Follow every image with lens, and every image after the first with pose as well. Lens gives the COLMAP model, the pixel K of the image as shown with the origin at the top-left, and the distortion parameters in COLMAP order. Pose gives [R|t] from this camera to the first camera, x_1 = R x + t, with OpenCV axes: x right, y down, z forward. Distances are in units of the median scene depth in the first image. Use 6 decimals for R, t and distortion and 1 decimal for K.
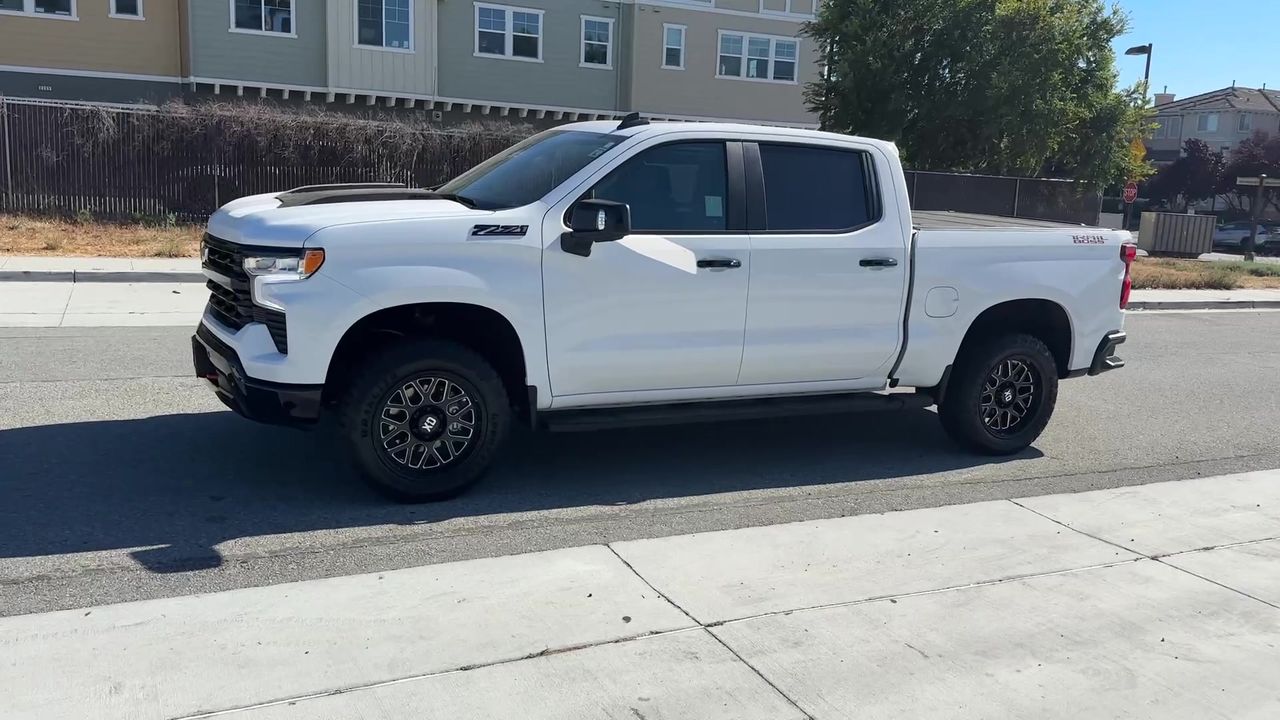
lens RADIAL K [[1040.0, 0, 630.4], [0, 1040.0, 360.3], [0, 0, 1]] dist [0.042010, -0.031501]
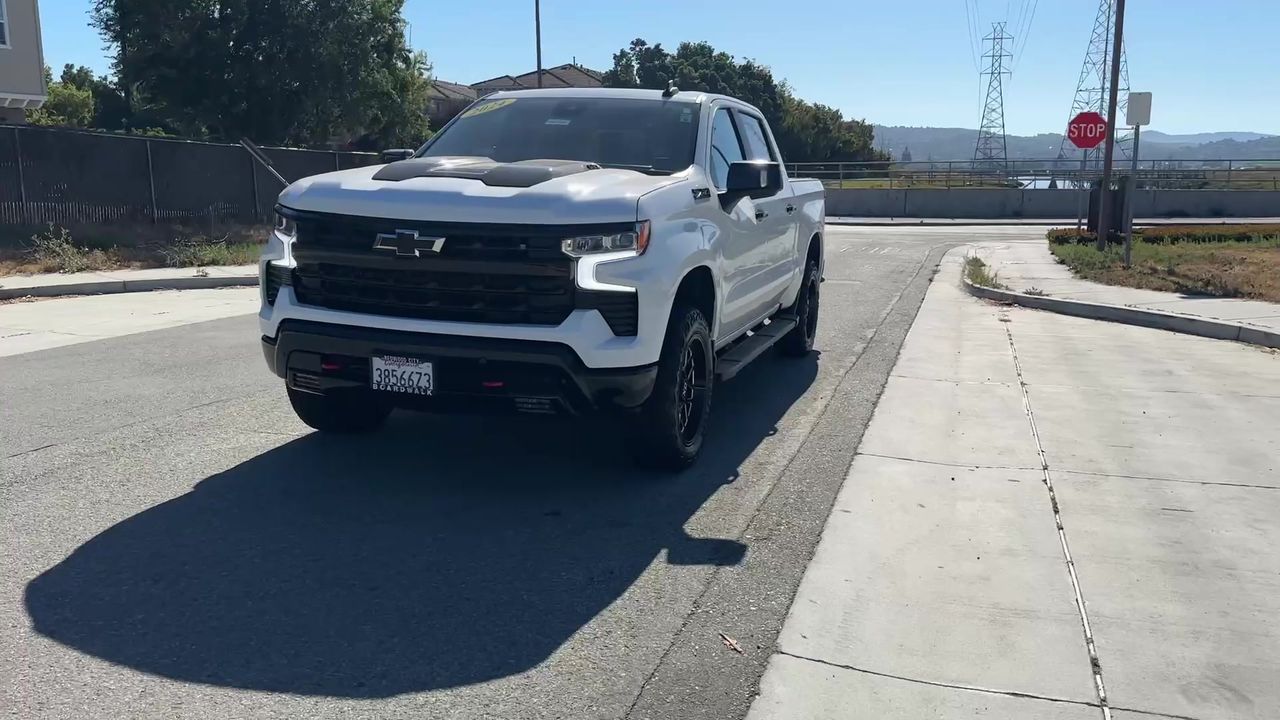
lens RADIAL K [[1040.0, 0, 642.5], [0, 1040.0, 367.1], [0, 0, 1]] dist [0.042010, -0.031501]
pose [[0.706555, -0.176793, 0.685218, -0.948324], [0.156835, 0.983331, 0.091991, -0.061722], [-0.690060, 0.042469, 0.722505, 0.311857]]
